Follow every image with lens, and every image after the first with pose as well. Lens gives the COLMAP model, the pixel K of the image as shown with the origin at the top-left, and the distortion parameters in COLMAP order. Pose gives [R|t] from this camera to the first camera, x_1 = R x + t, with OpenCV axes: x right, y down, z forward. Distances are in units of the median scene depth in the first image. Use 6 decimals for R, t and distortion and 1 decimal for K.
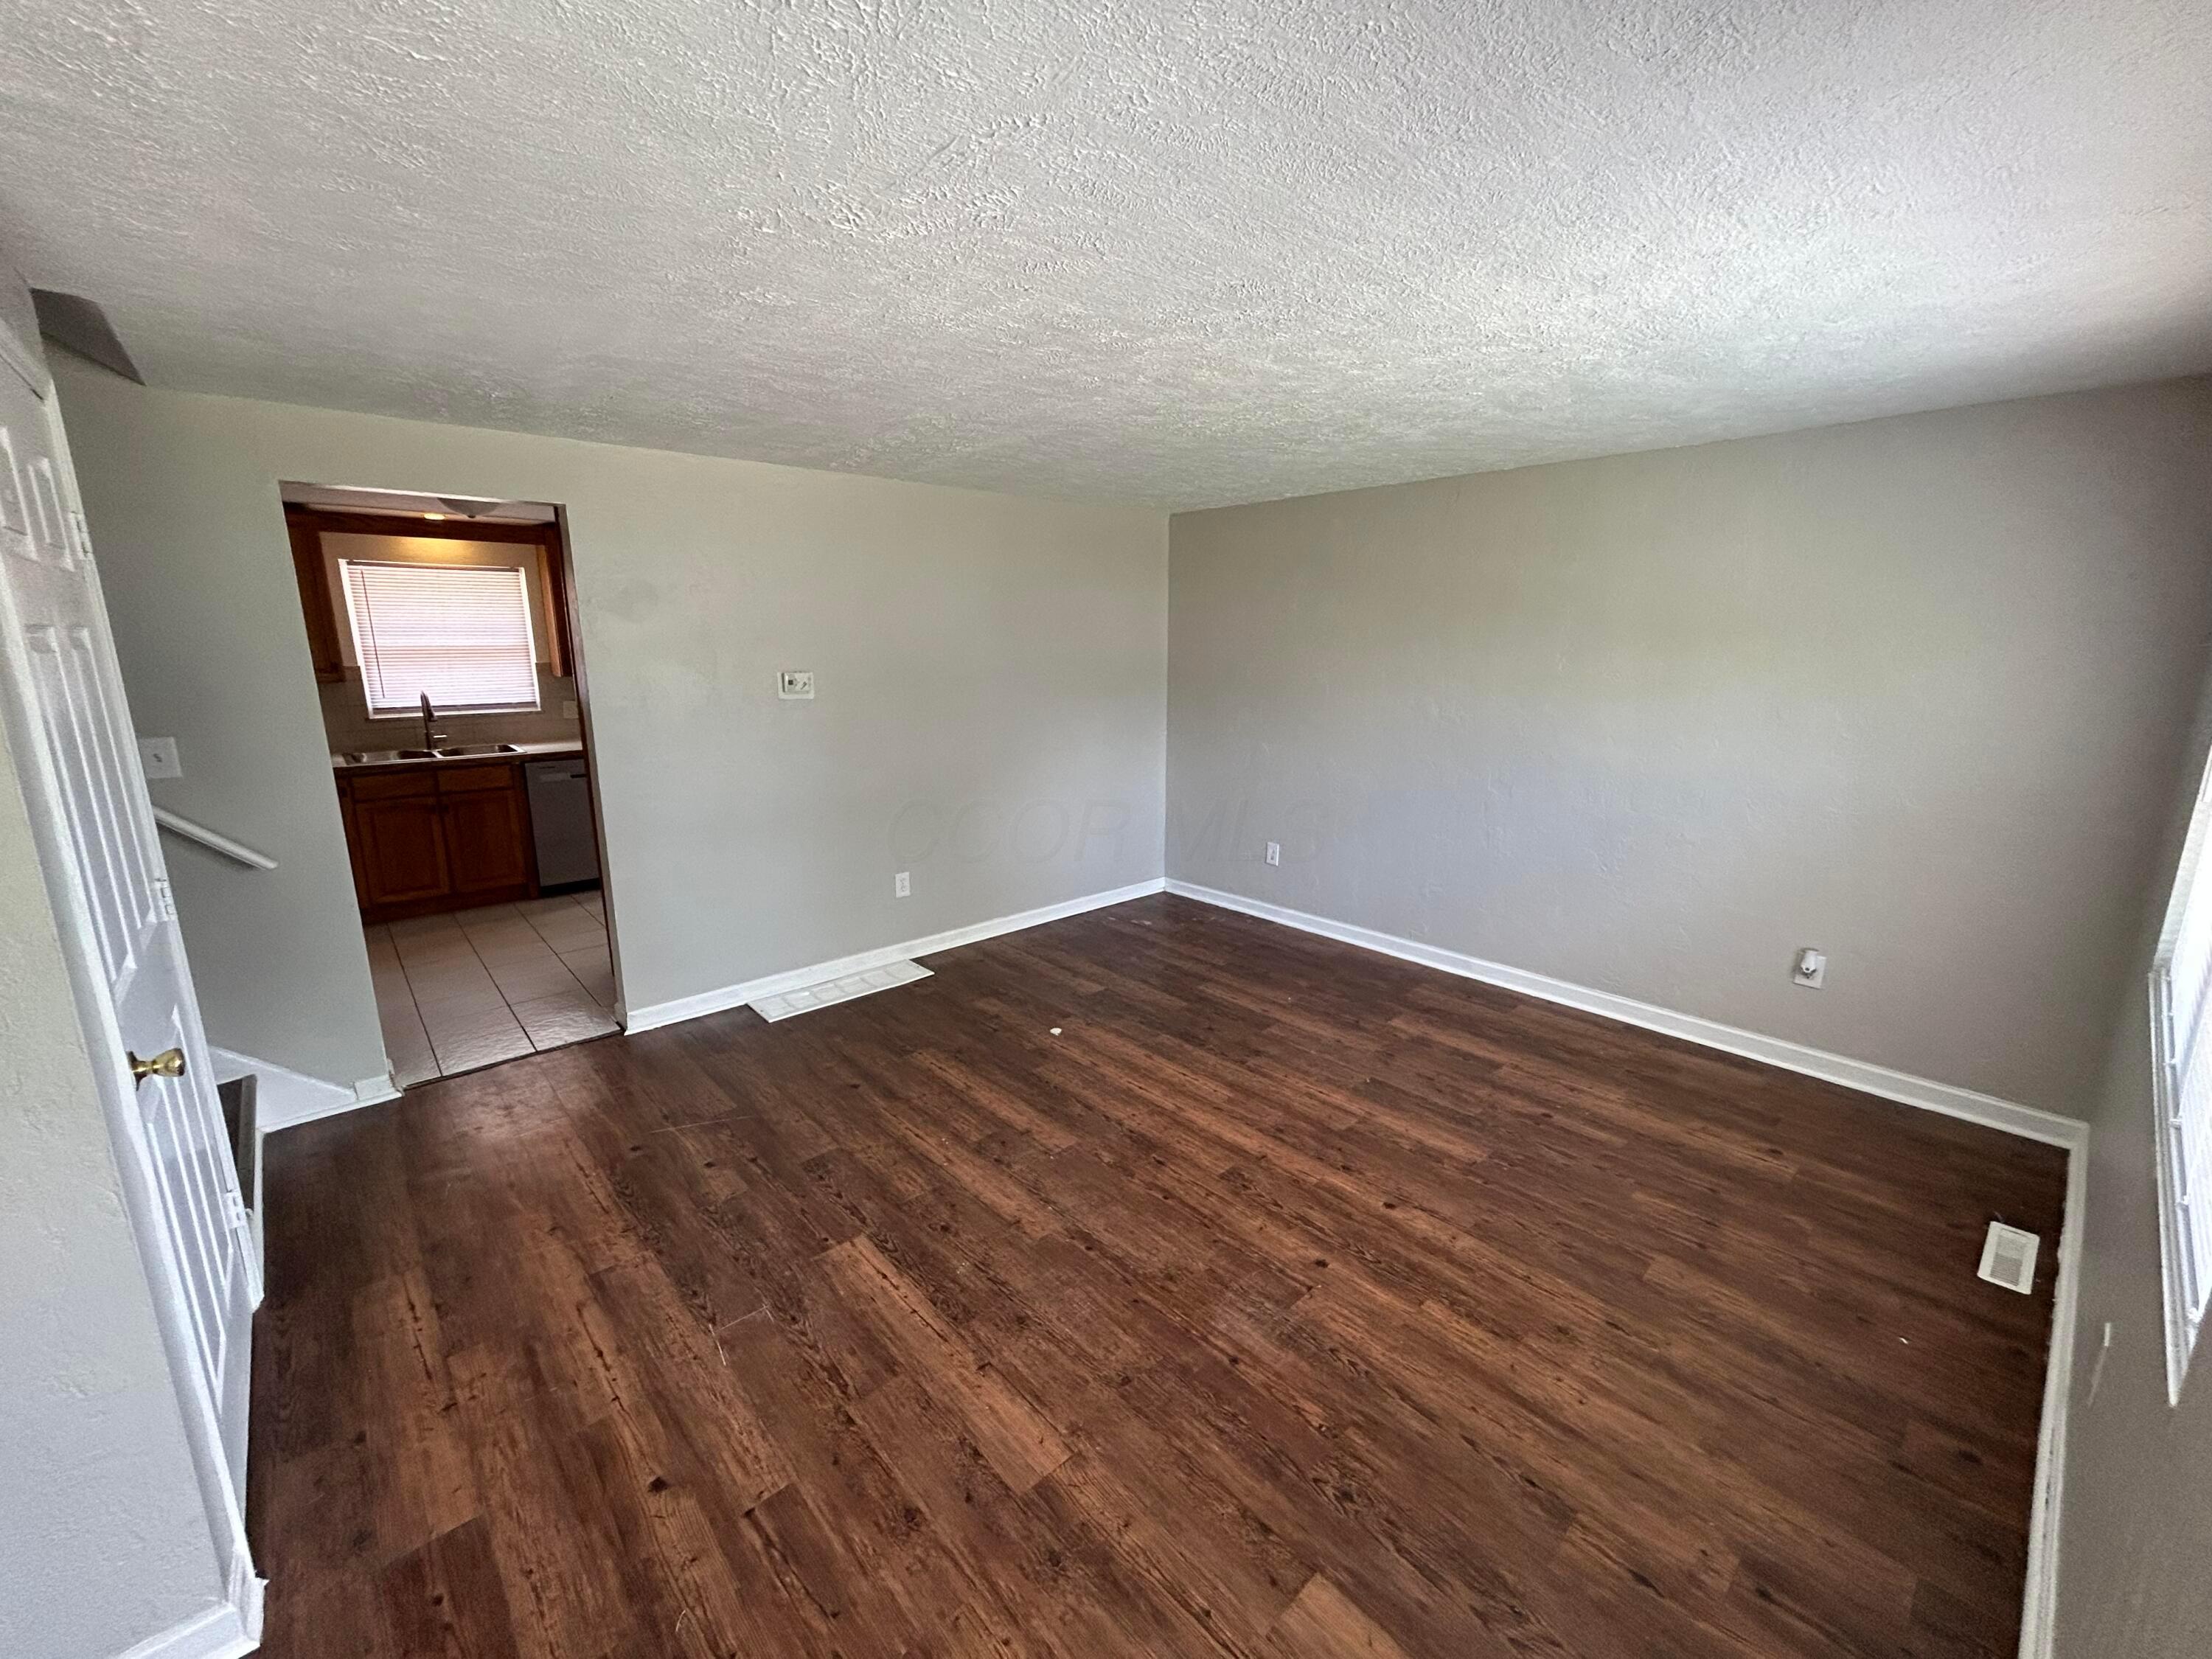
lens RADIAL K [[894.7, 0, 1101.6], [0, 894.7, 836.9], [0, 0, 1]] dist [-0.003648, 0.002382]
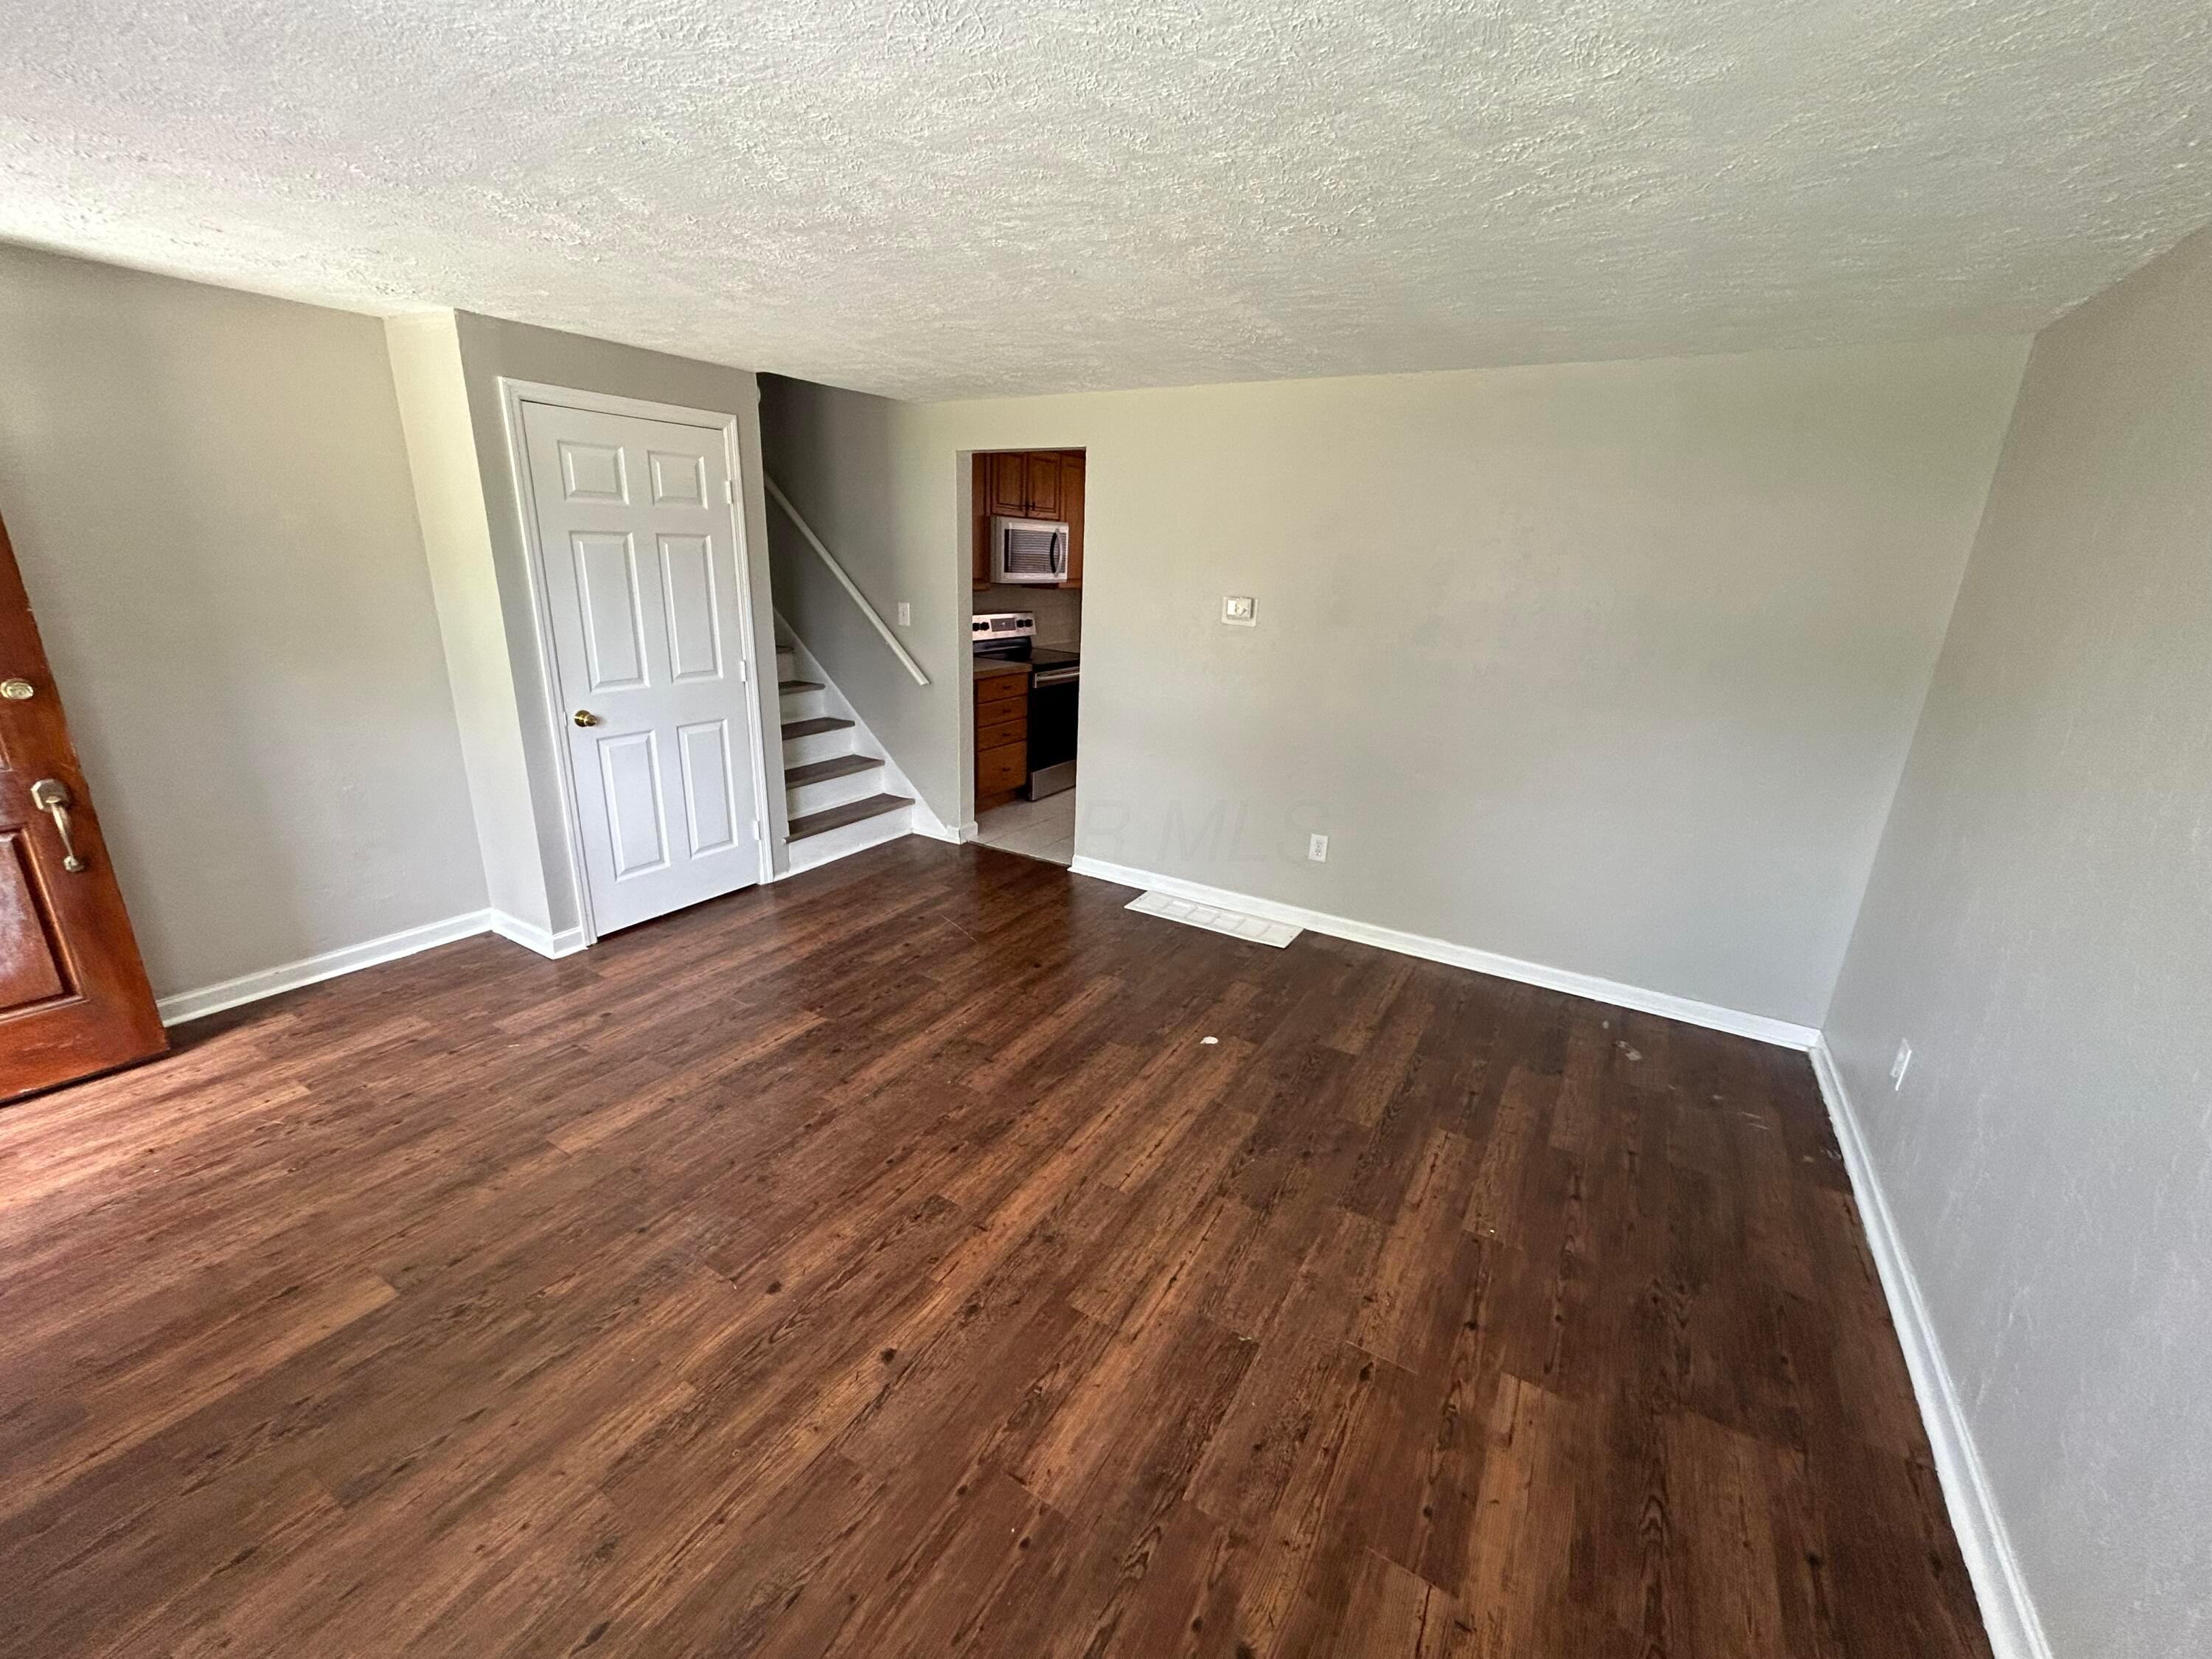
lens RADIAL K [[894.7, 0, 1097.2], [0, 894.7, 828.7], [0, 0, 1]] dist [-0.003648, 0.002382]
pose [[0.288997, 0.294826, -0.910801, 0.832740], [-0.247731, 0.942022, 0.226328, -0.178702], [0.924722, 0.160225, 0.345279, 0.774121]]
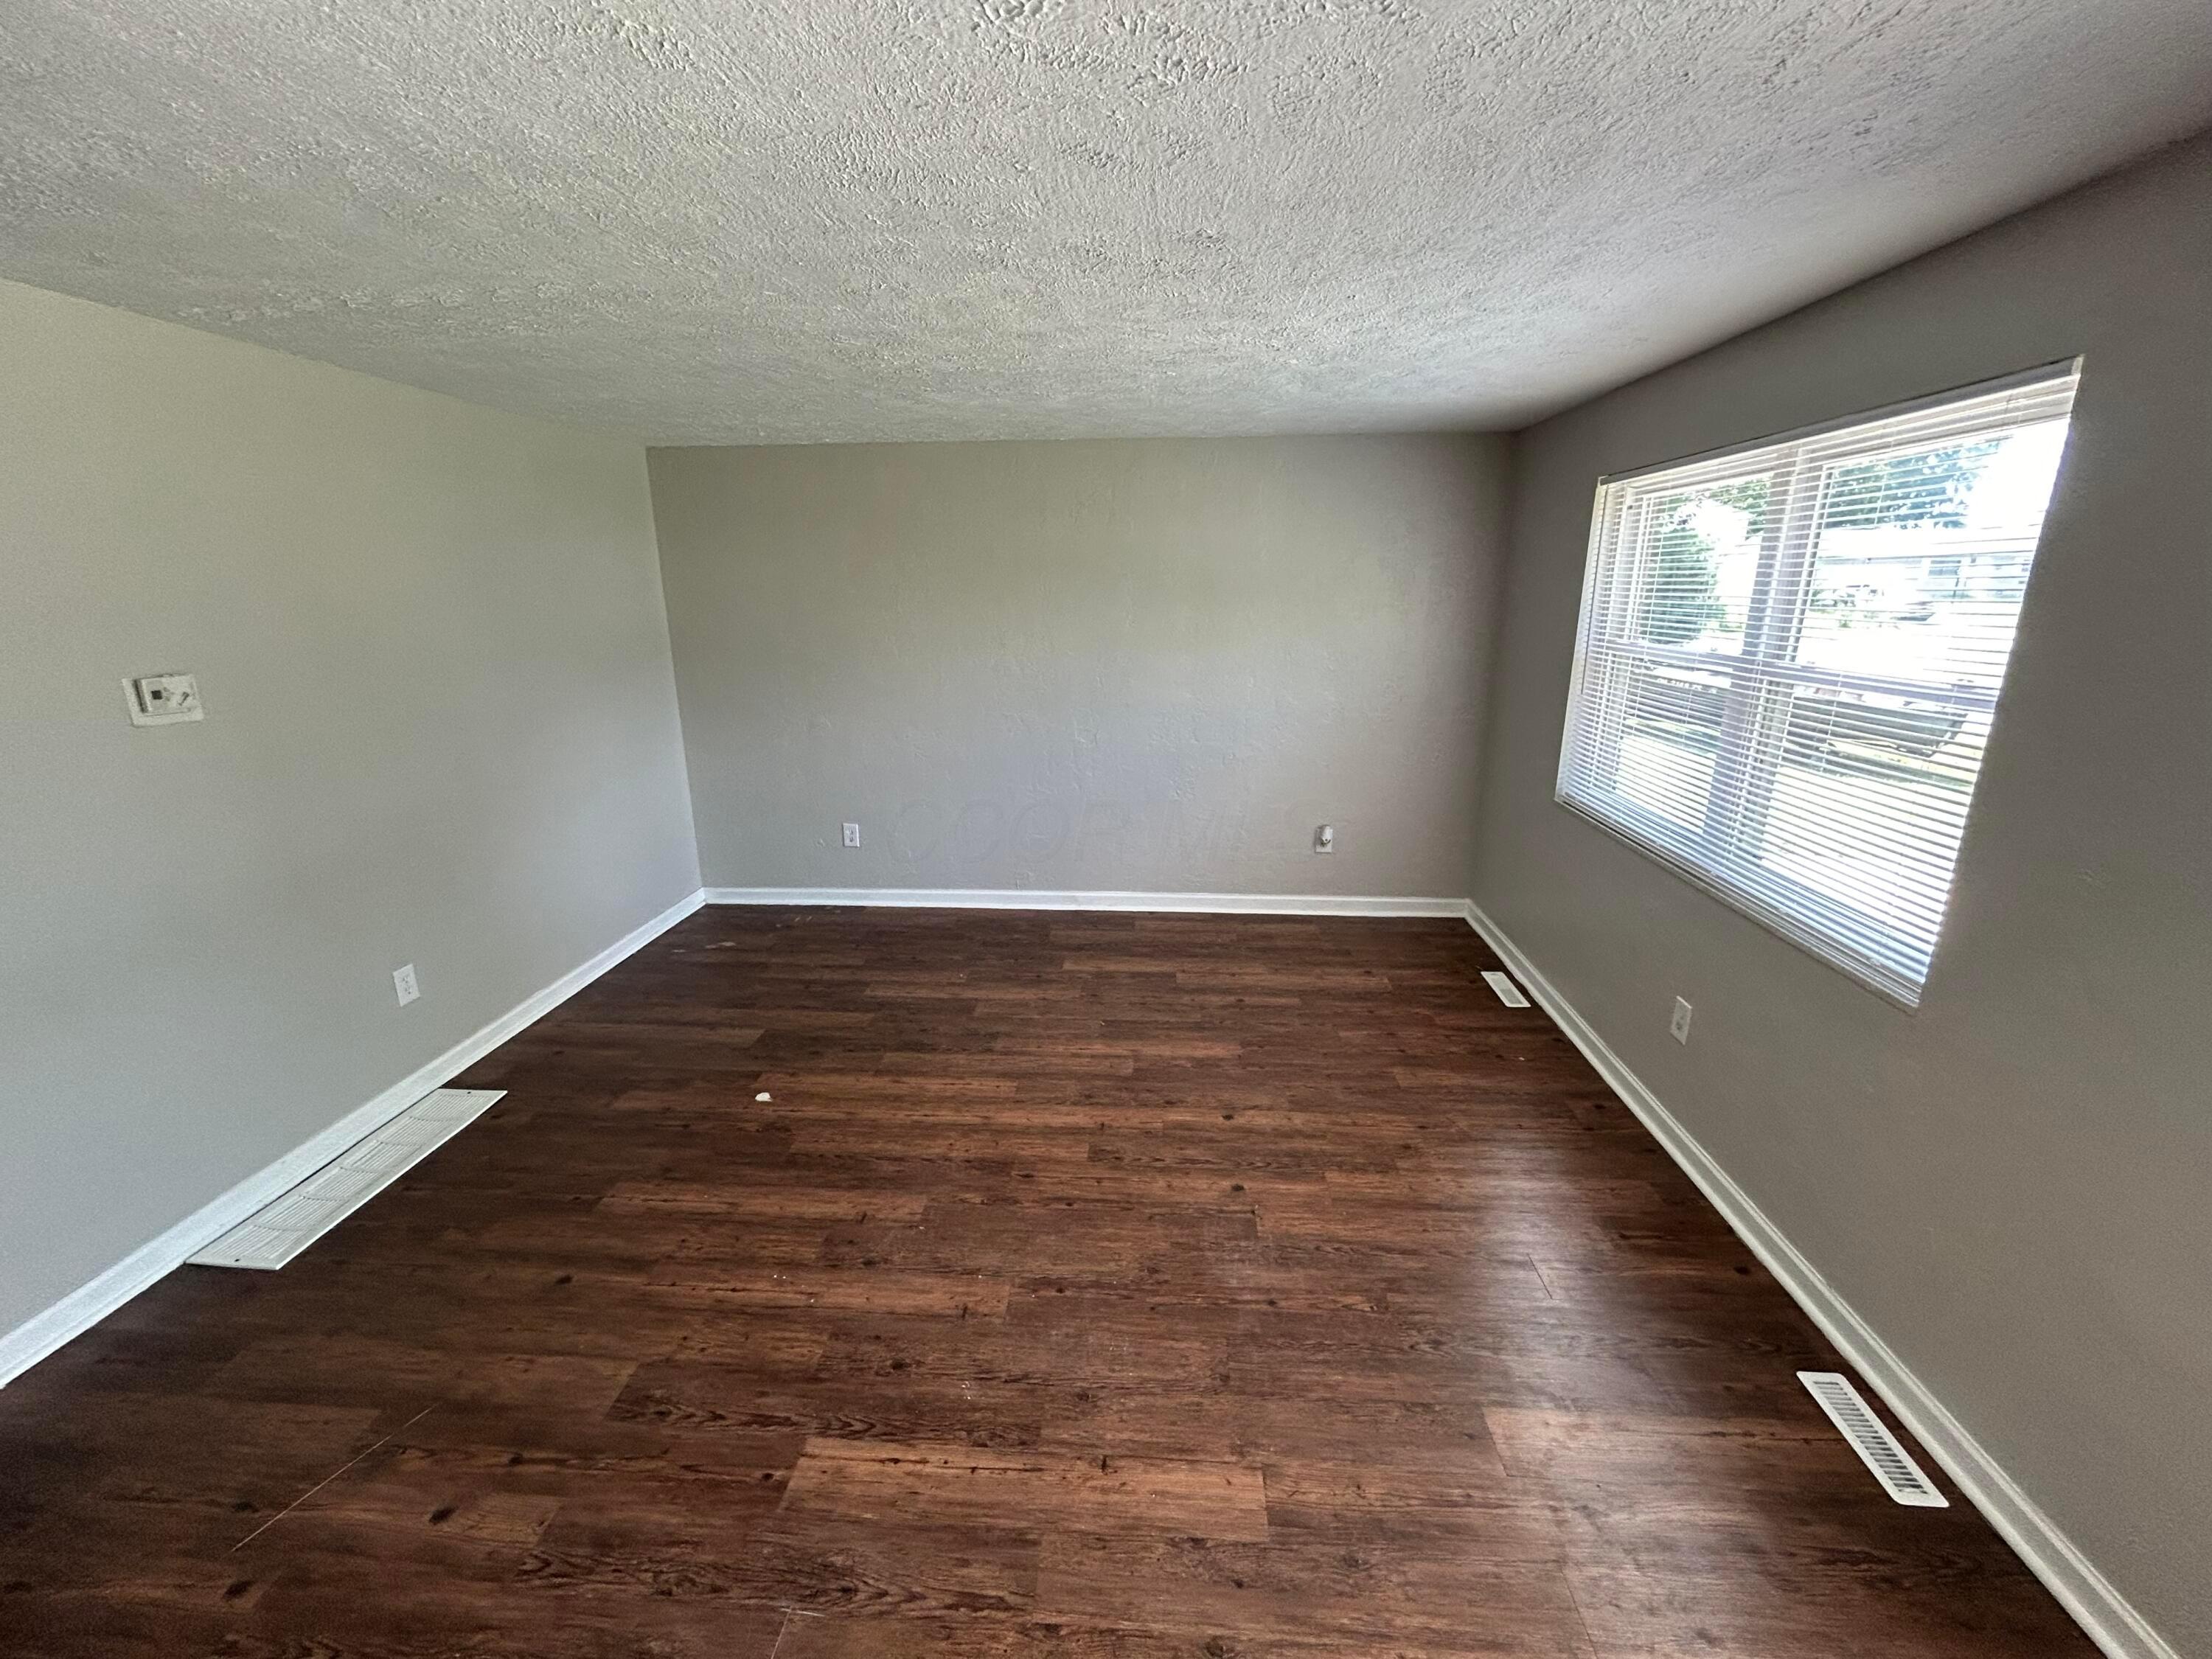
lens RADIAL K [[894.7, 0, 1100.6], [0, 894.7, 838.0], [0, 0, 1]] dist [-0.003648, 0.002382]
pose [[0.721188, -0.192266, 0.665524, -0.433613], [0.158485, 0.981026, 0.111672, -0.073531], [-0.674367, 0.024940, 0.737975, 0.253352]]
